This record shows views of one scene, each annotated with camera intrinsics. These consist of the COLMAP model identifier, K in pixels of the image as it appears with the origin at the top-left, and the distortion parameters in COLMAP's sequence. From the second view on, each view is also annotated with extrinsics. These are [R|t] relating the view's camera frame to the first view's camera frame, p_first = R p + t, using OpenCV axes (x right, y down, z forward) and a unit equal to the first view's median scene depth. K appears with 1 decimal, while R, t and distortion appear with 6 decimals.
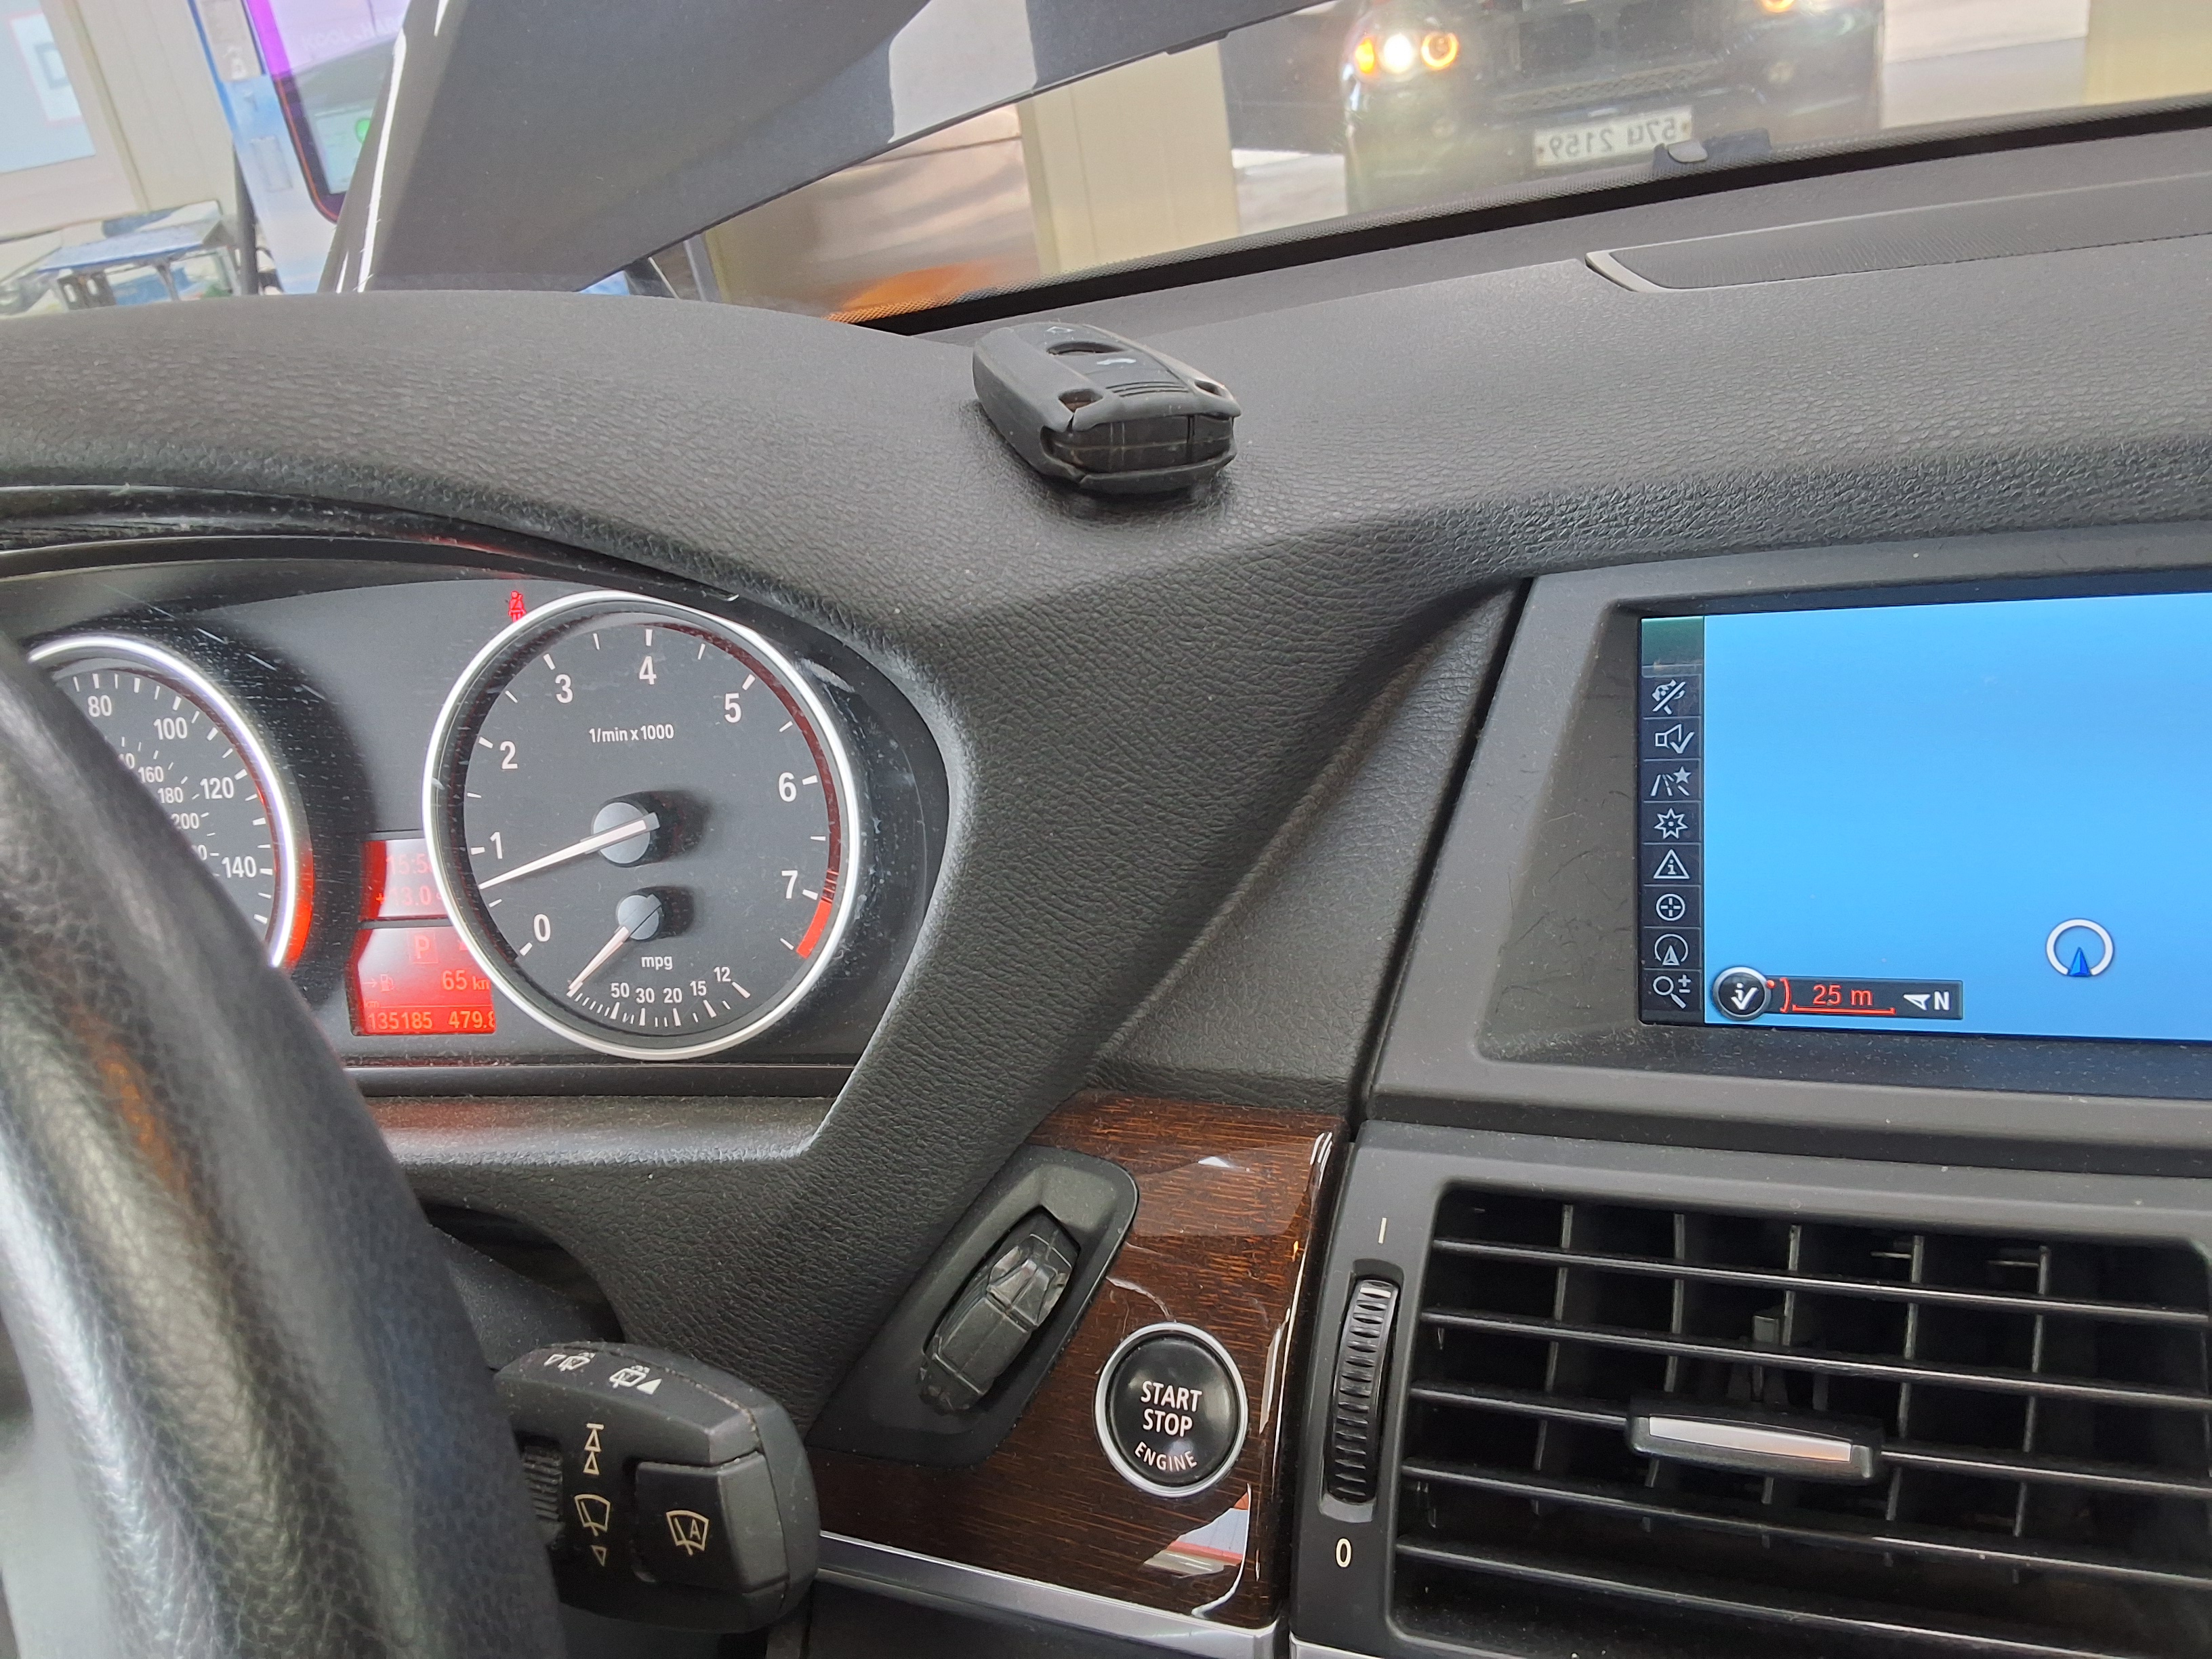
lens RADIAL K [[1748.2, 0, 1082.4], [0, 1748.2, 829.3], [0, 0, 1]] dist [0.137065, -0.256617]
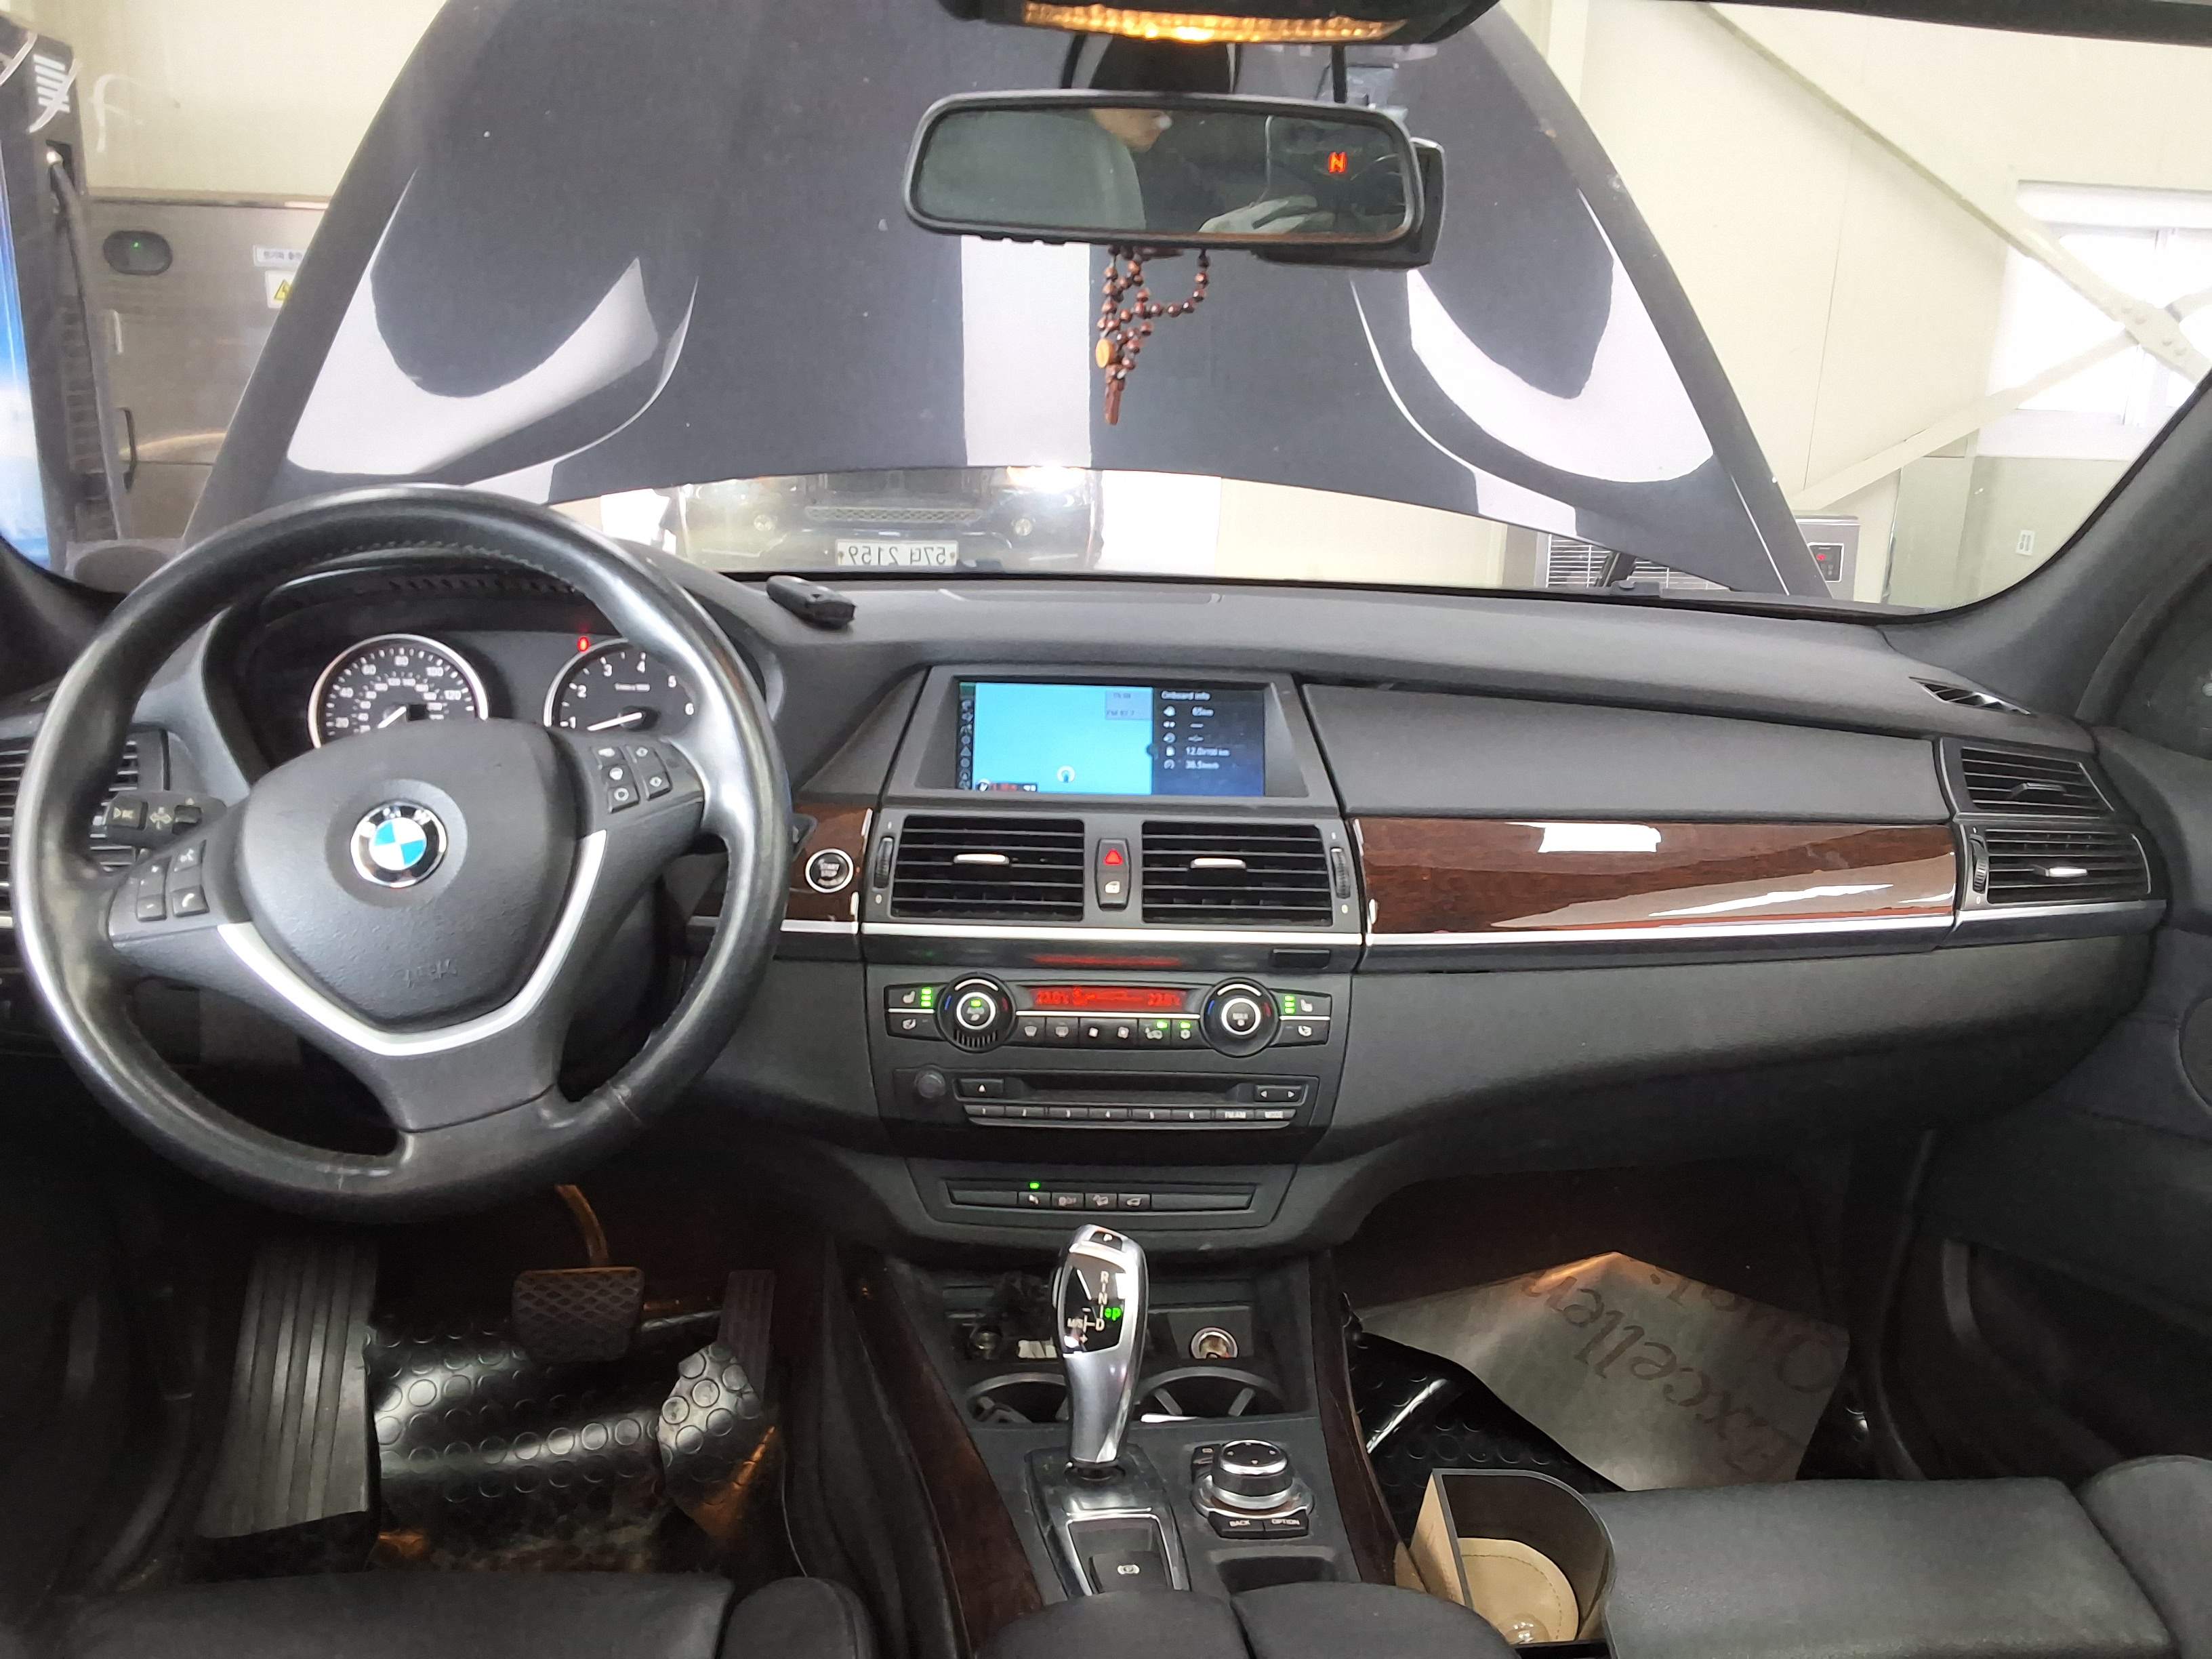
lens RADIAL K [[1748.2, 0, 1082.4], [0, 1748.2, 829.3], [0, 0, 1]] dist [0.137065, -0.256617]
pose [[0.914950, 0.100465, 0.390861, -0.688389], [-0.020081, 0.978652, -0.204541, 0.757356], [-0.403066, 0.179296, 0.897436, -1.884587]]
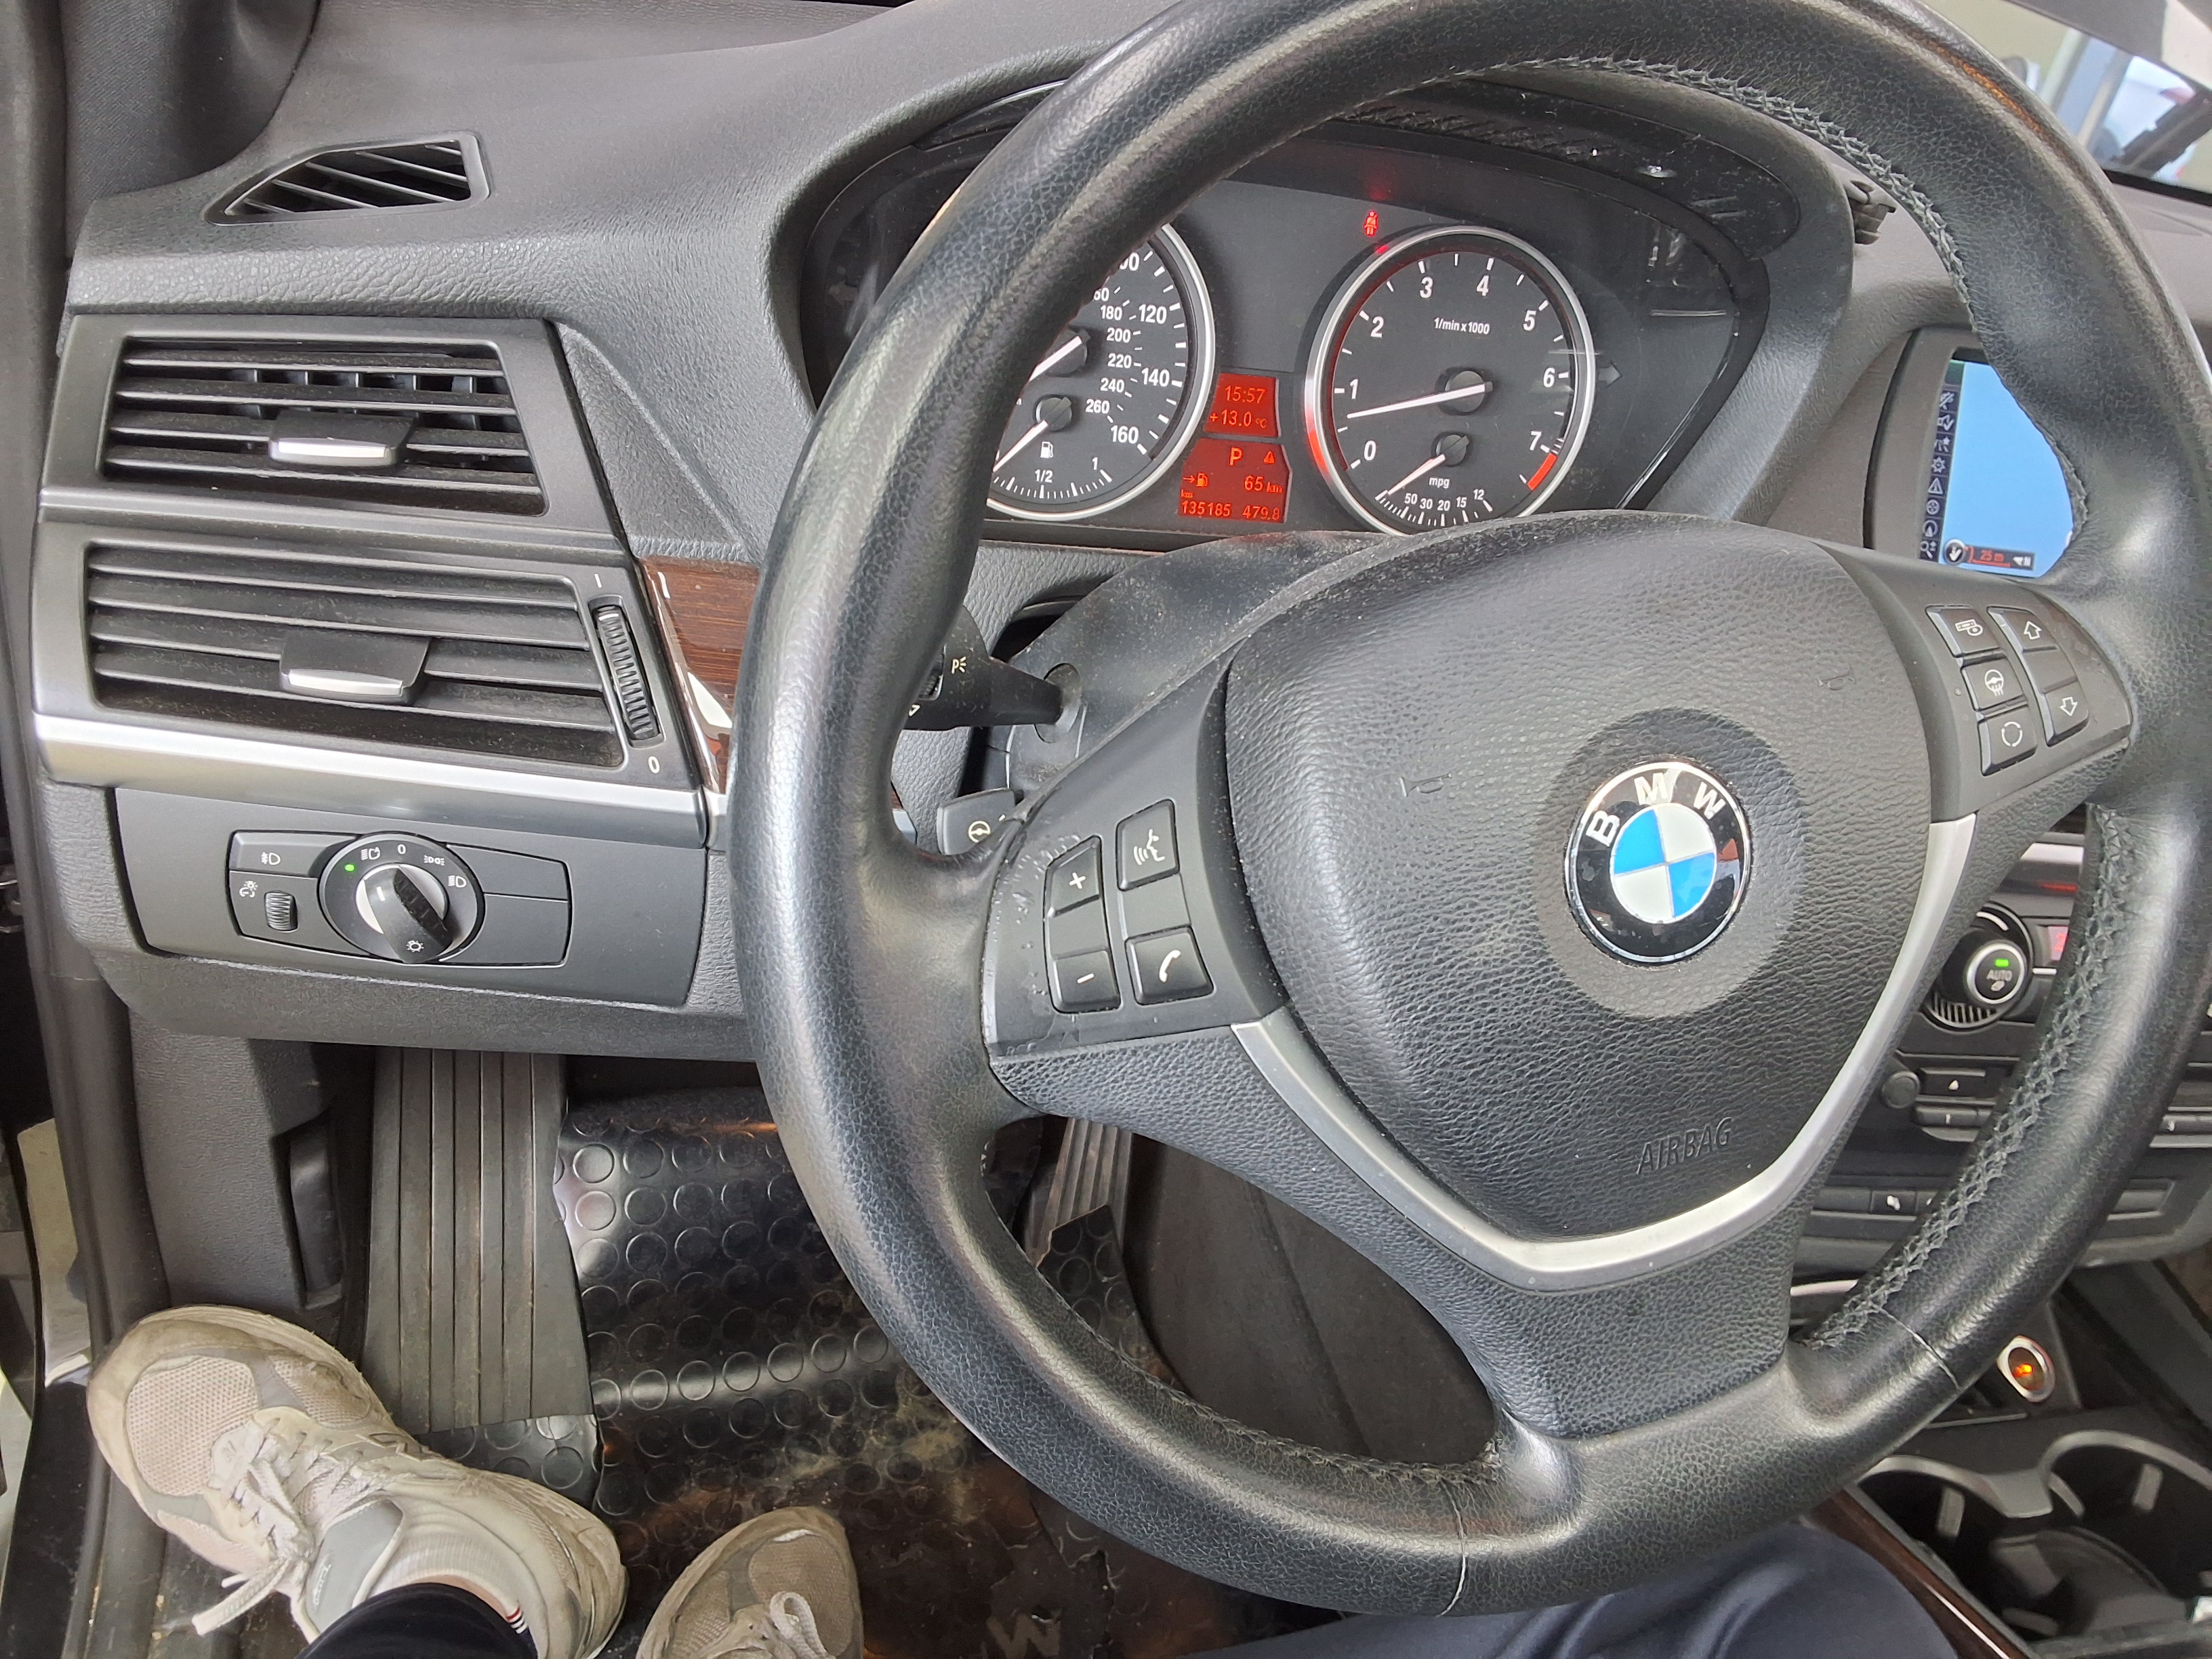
lens RADIAL K [[1748.2, 0, 1082.4], [0, 1748.2, 829.3], [0, 0, 1]] dist [0.137065, -0.256617]
pose [[0.813187, 0.016235, 0.581776, -1.394245], [-0.090181, 0.991053, 0.098395, 0.253504], [-0.574973, -0.132479, 0.807375, -0.105734]]
